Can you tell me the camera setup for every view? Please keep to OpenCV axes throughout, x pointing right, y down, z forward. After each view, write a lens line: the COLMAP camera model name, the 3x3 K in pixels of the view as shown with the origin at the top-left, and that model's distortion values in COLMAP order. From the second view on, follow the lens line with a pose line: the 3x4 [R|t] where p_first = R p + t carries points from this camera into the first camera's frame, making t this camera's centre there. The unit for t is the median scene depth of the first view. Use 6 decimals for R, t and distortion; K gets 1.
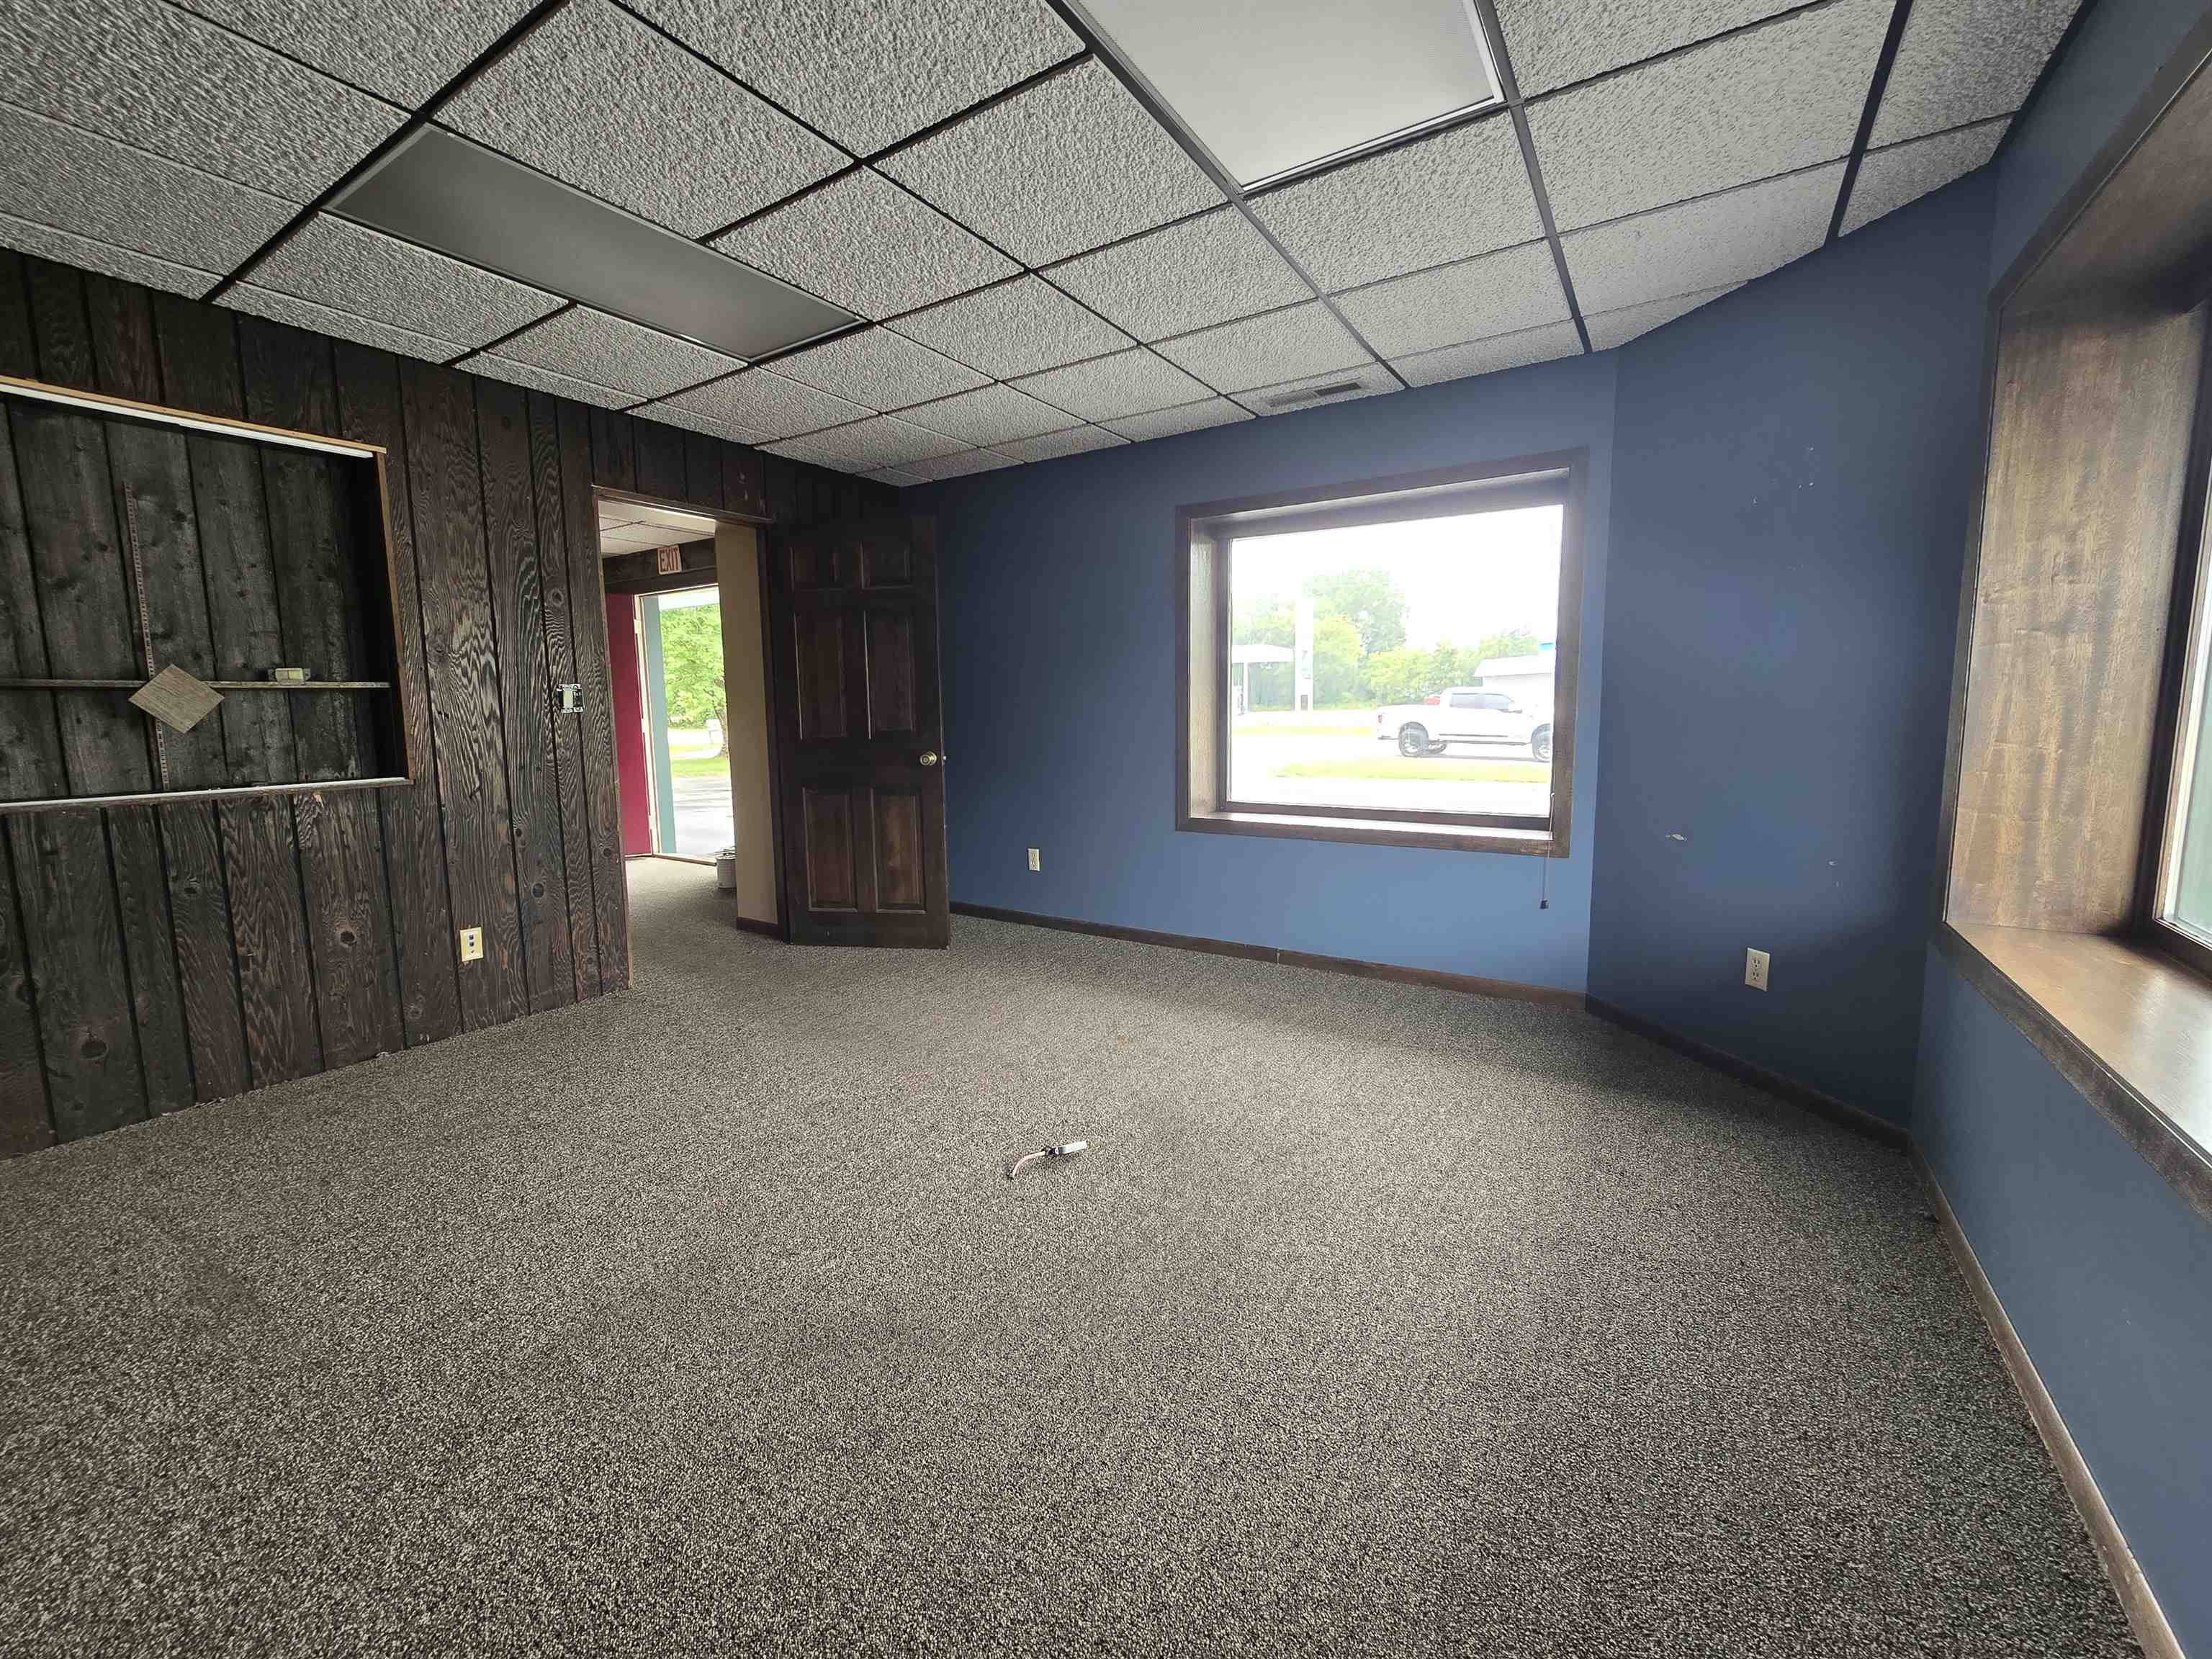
lens RADIAL K [[900.9, 0, 1114.4], [0, 900.9, 812.9], [0, 0, 1]] dist [-0.002090, 0.000195]
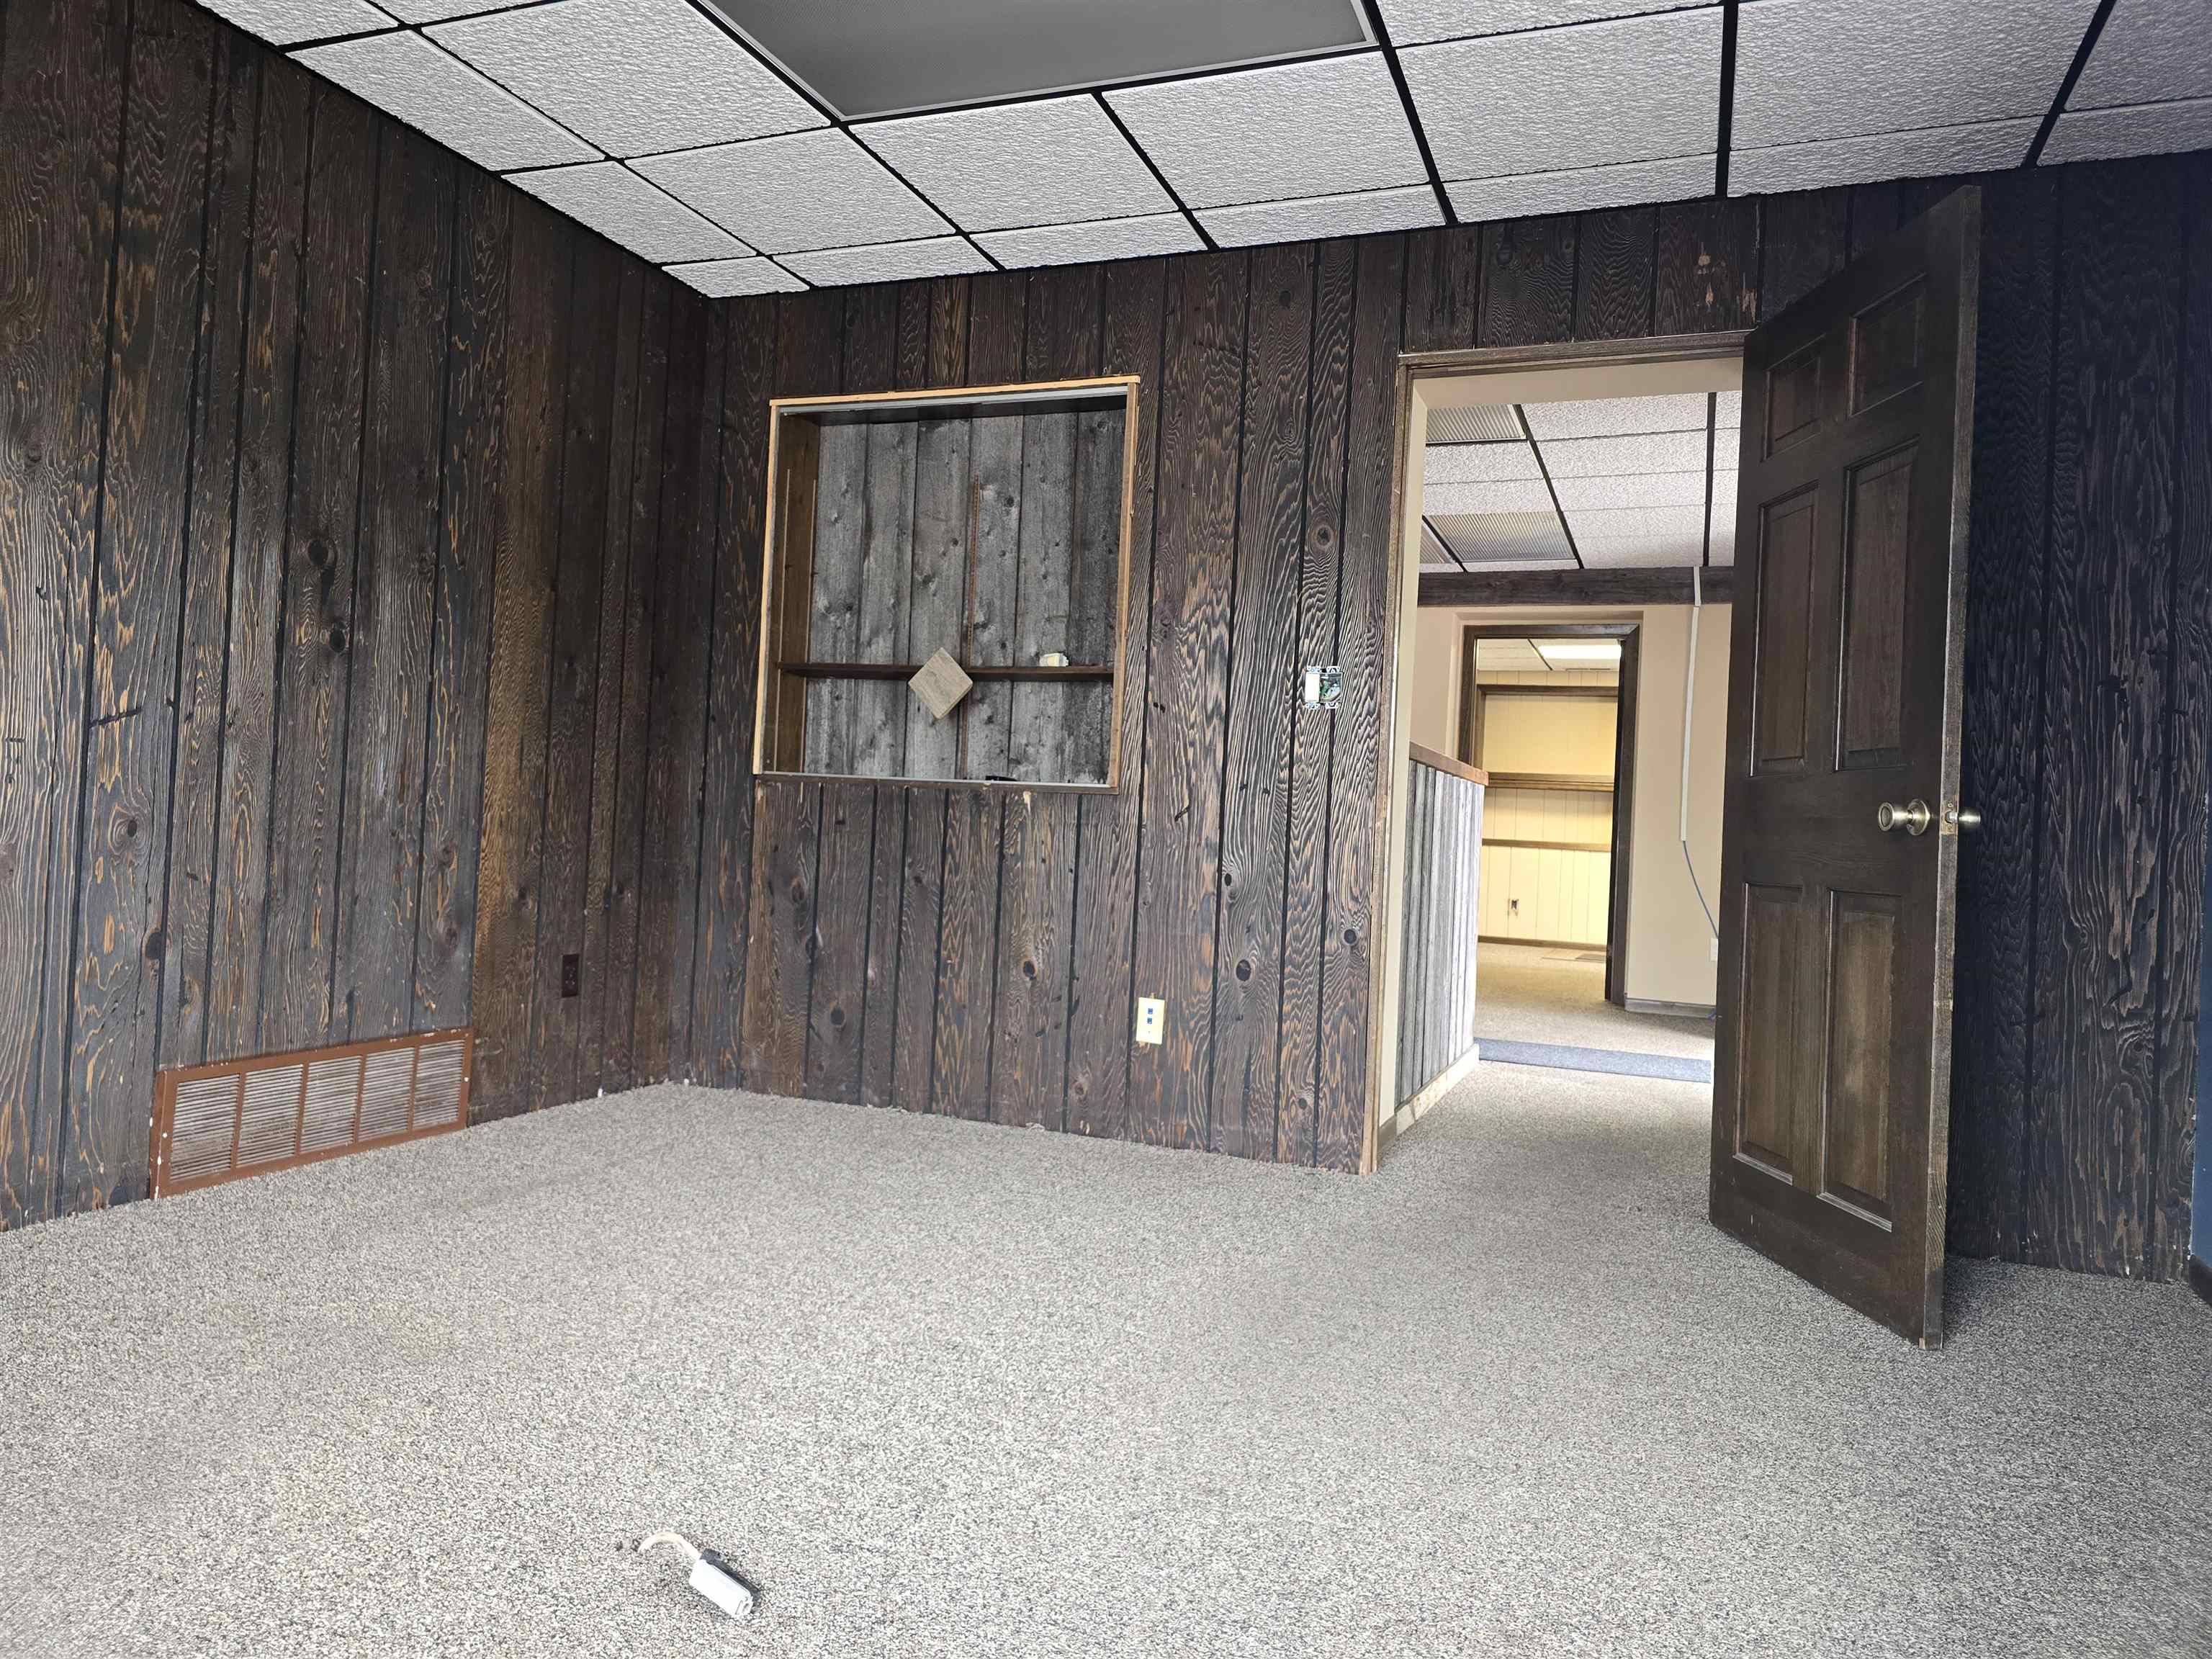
lens RADIAL K [[1480.3, 0, 1110.3], [0, 1480.3, 826.7], [0, 0, 1]] dist [0.049947, -0.025679]
pose [[0.188525, 0.018265, -0.981899, 0.457431], [-0.173512, 0.984718, -0.014997, 0.015245], [0.966619, 0.173199, 0.188813, 0.727375]]
